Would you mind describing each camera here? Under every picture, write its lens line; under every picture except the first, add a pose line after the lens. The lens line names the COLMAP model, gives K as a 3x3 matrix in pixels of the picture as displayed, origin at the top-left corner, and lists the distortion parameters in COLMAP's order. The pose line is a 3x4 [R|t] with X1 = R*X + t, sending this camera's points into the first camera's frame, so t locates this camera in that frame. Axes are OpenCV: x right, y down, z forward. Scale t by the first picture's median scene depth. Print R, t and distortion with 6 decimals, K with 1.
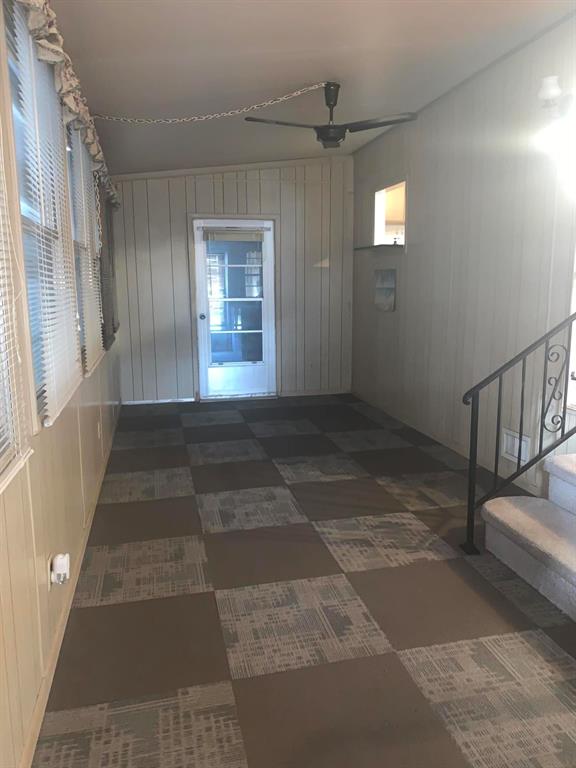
lens RADIAL K [[580.5, 0, 288.0], [0, 580.5, 384.0], [0, 0, 1]] dist [0.002342, -0.001570]
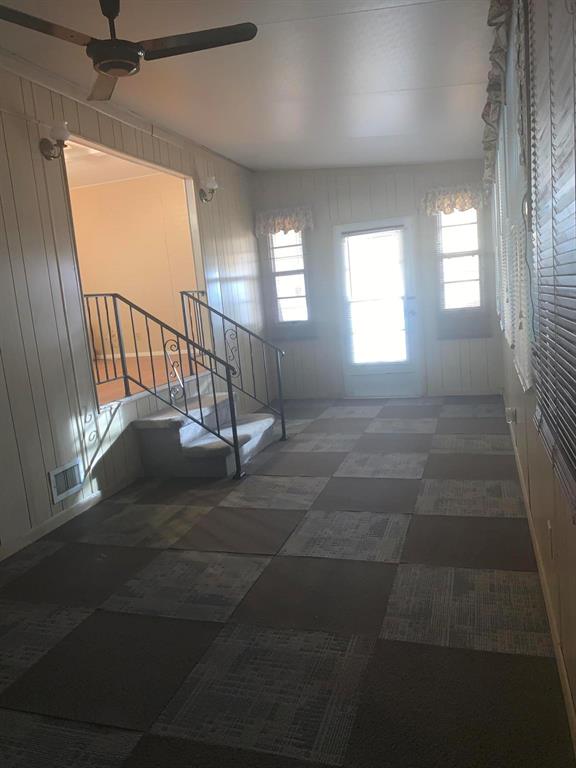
lens RADIAL K [[580.5, 0, 288.0], [0, 580.5, 384.0], [0, 0, 1]] dist [0.002342, -0.001570]
pose [[-0.855716, 0.004044, 0.517429, -0.465606], [0.184666, 0.936508, 0.298079, -0.290424], [-0.483371, 0.350623, -0.802132, 1.749958]]
